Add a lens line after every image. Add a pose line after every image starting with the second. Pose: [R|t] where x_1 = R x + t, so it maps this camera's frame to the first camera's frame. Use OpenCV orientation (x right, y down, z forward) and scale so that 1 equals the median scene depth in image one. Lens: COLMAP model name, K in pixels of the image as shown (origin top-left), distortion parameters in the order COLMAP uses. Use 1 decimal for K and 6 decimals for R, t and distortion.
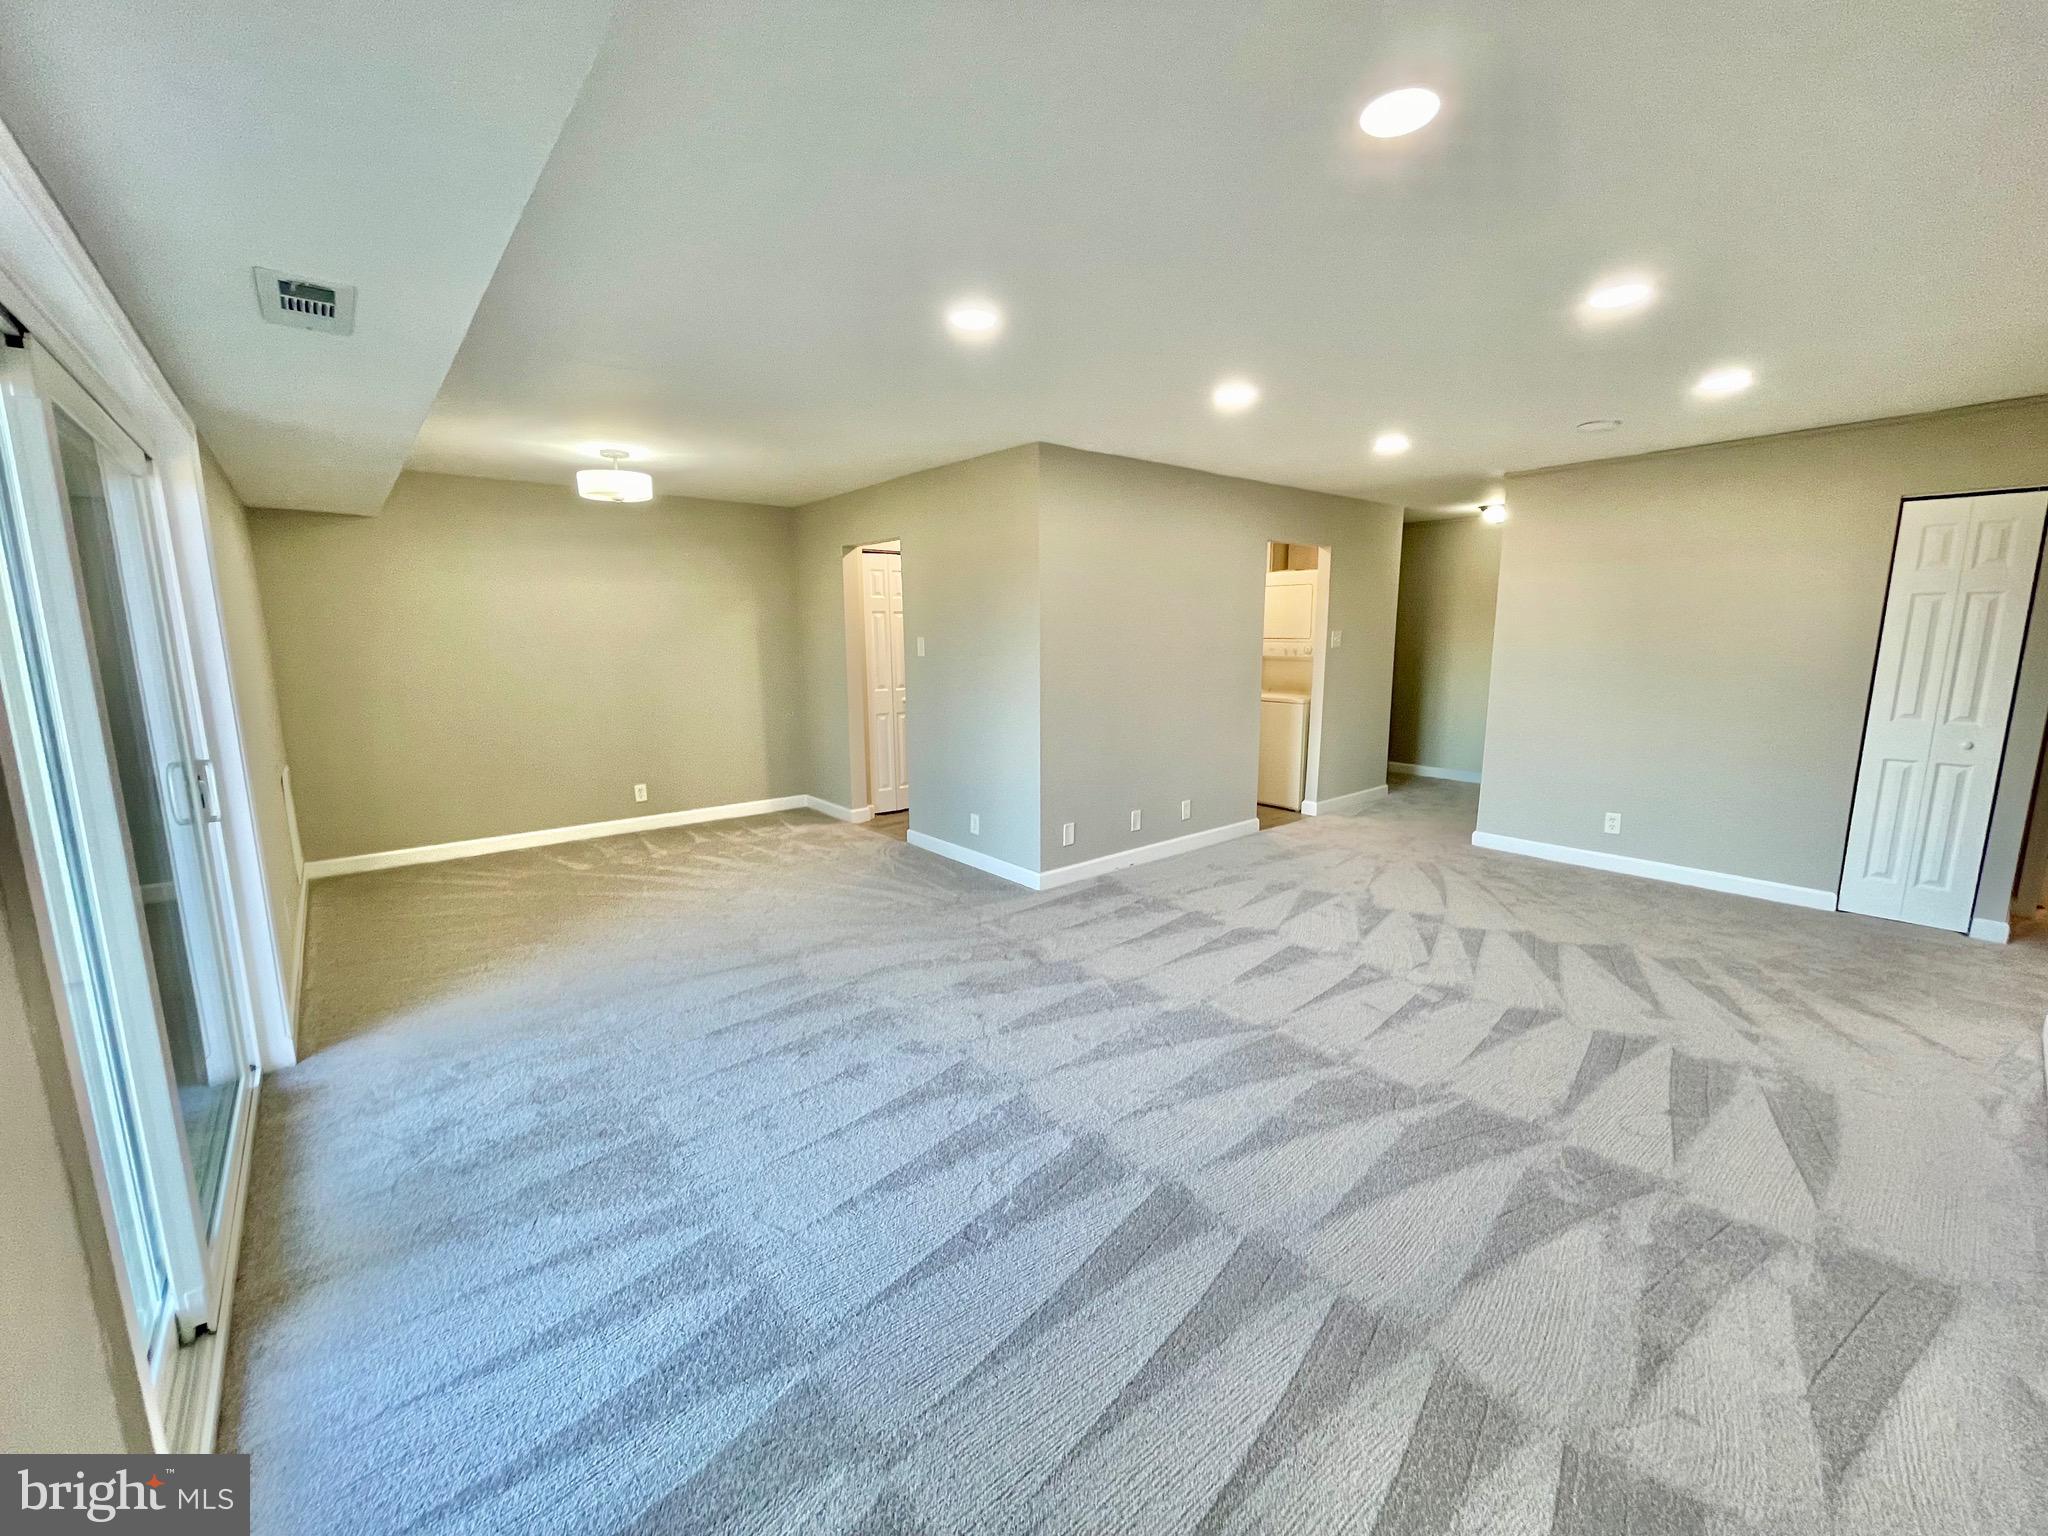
lens RADIAL K [[830.1, 0, 1031.9], [0, 830.1, 764.1], [0, 0, 1]] dist [-0.002525, 0.000153]
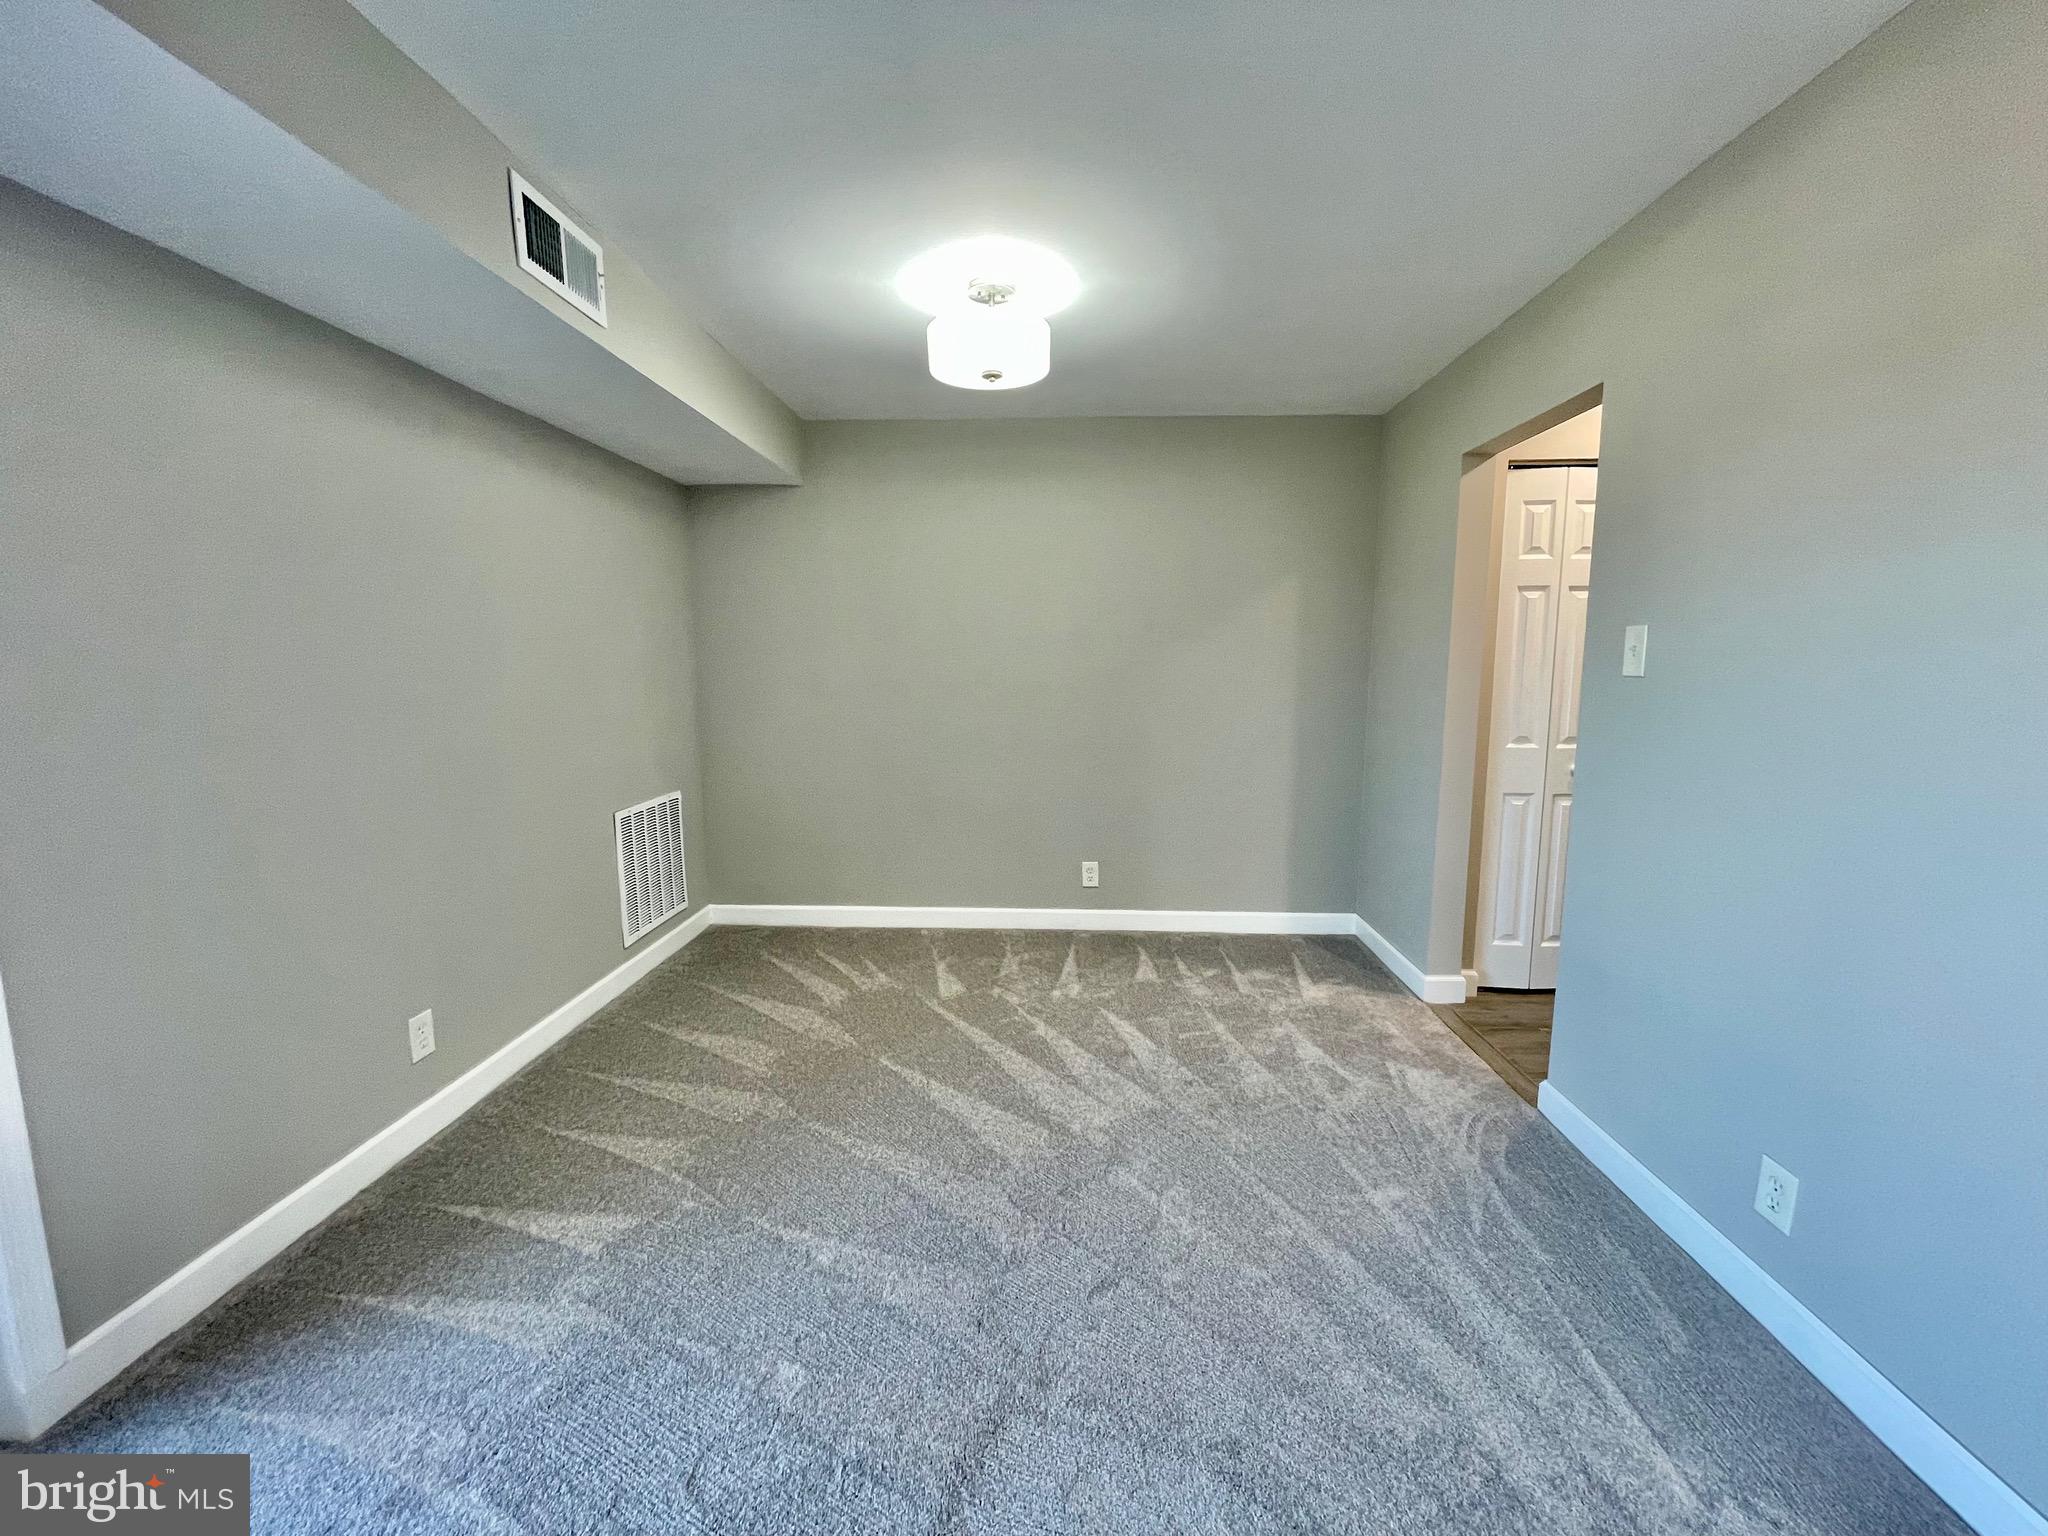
lens RADIAL K [[830.1, 0, 1026.3], [0, 830.1, 765.9], [0, 0, 1]] dist [-0.002525, 0.000153]
pose [[0.734989, 0.091488, -0.671879, -0.072587], [-0.110671, 0.993755, 0.014251, -0.058476], [0.668986, 0.063883, 0.740524, 0.491494]]
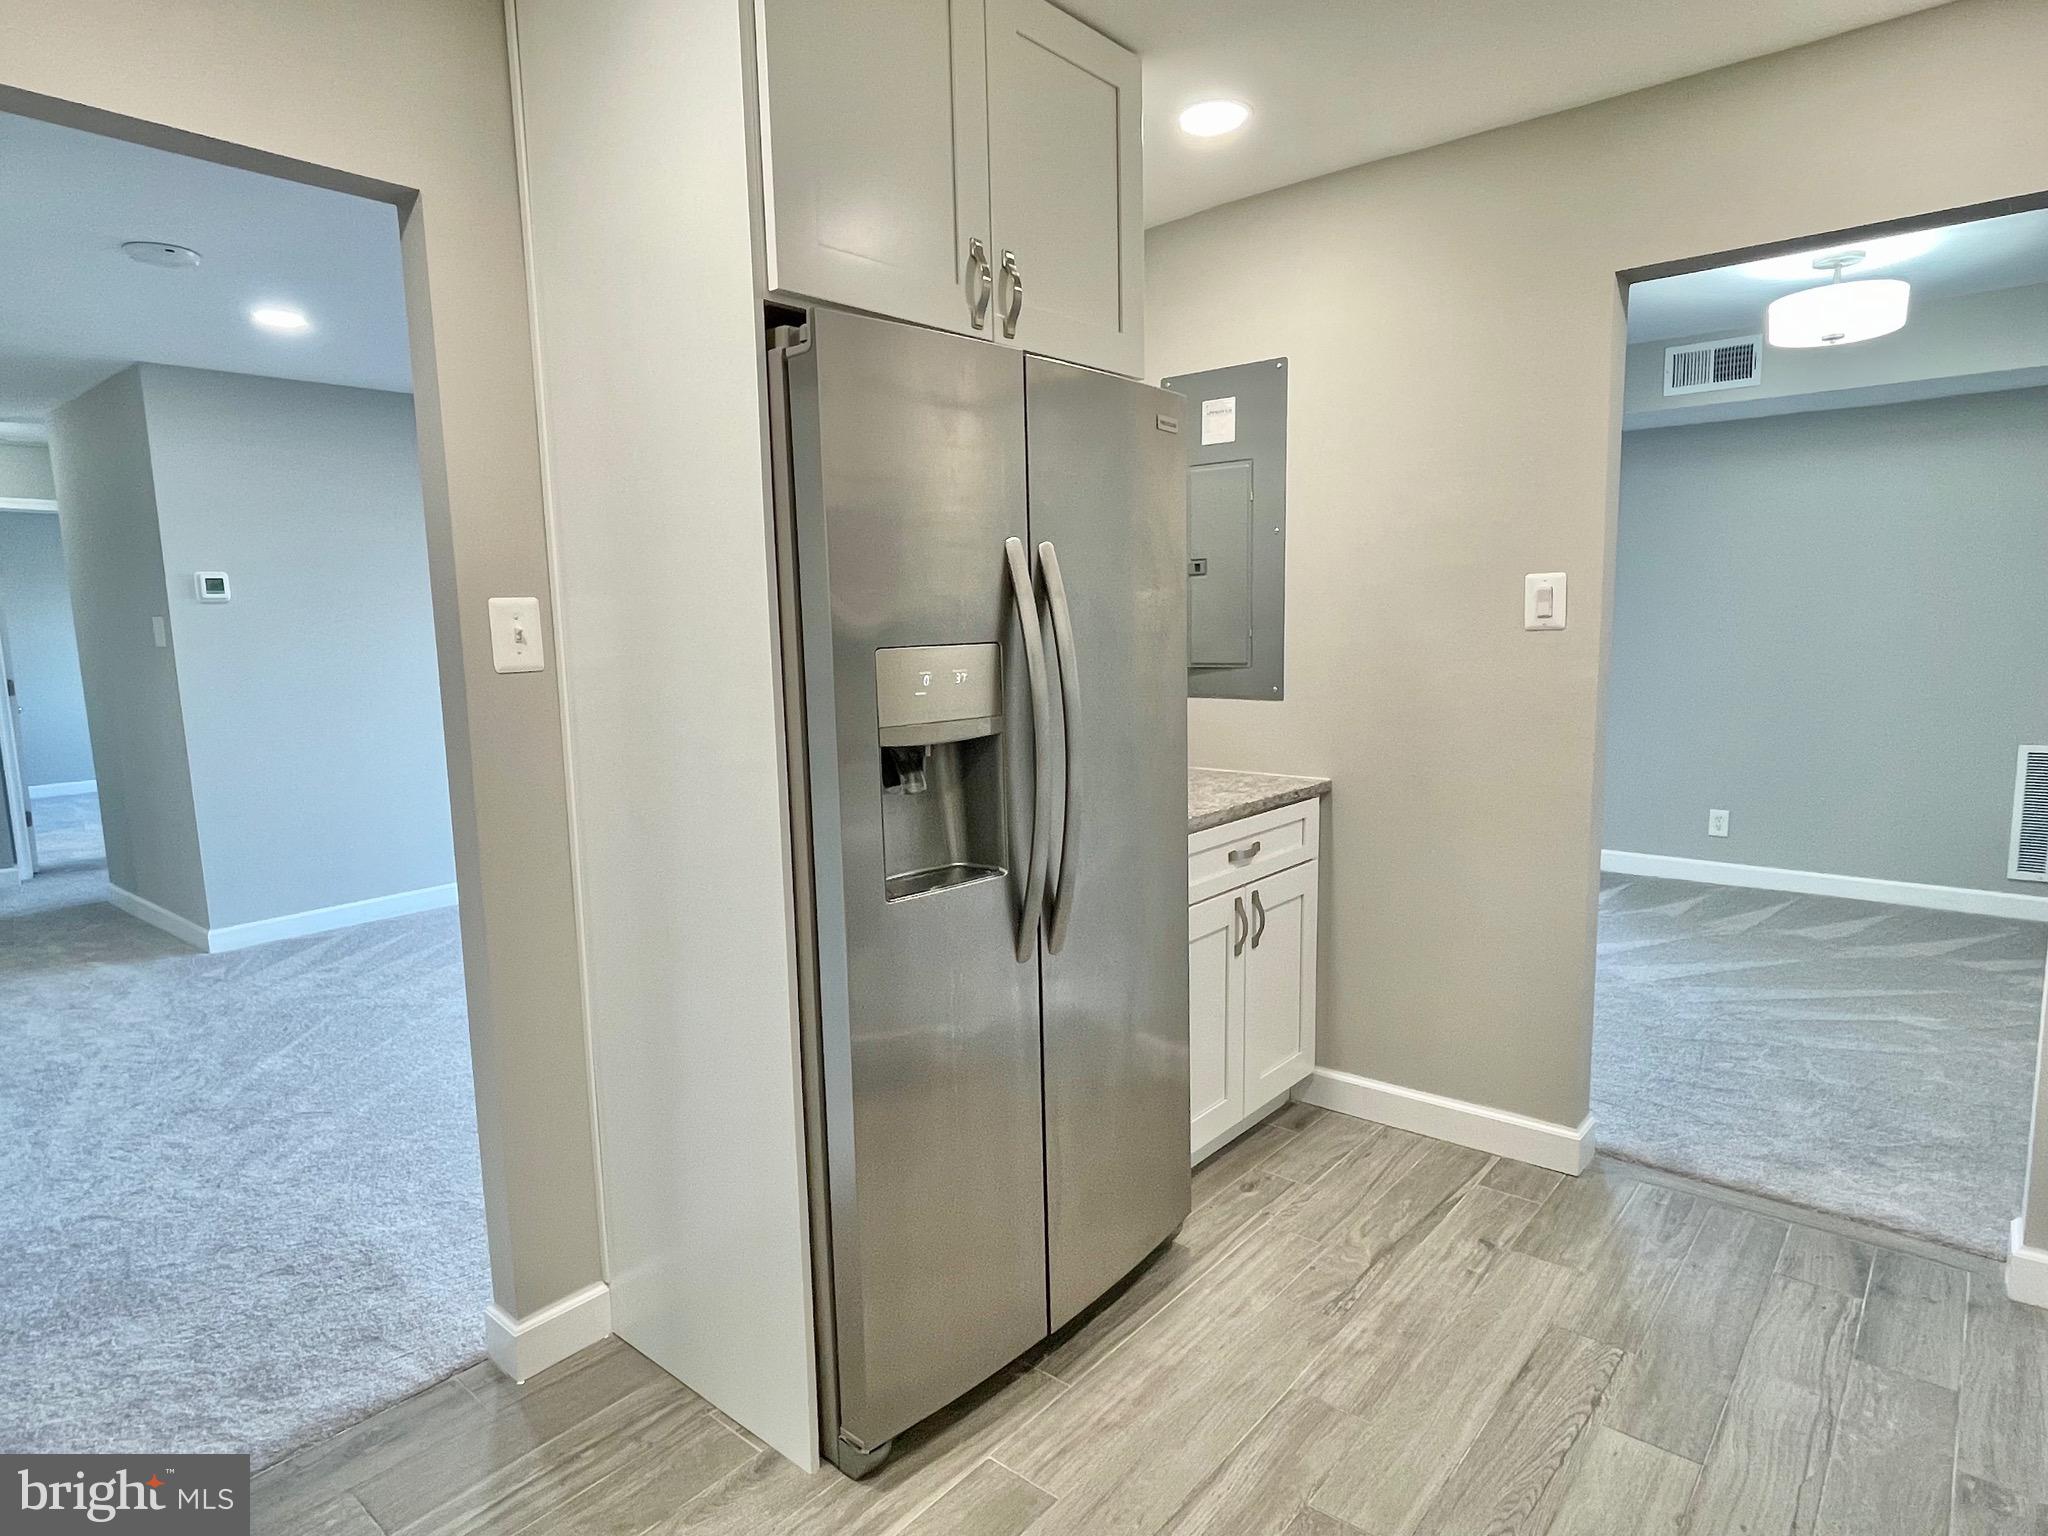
lens RADIAL K [[1169.4, 0, 1032.2], [0, 1169.4, 768.9], [0, 0, 1]] dist [-0.006366, 0.000627]
pose [[-0.984287, 0.048784, -0.169704, 0.164293], [-0.002740, 0.956743, 0.290920, -0.207164], [0.176556, 0.286814, -0.941576, 1.381355]]
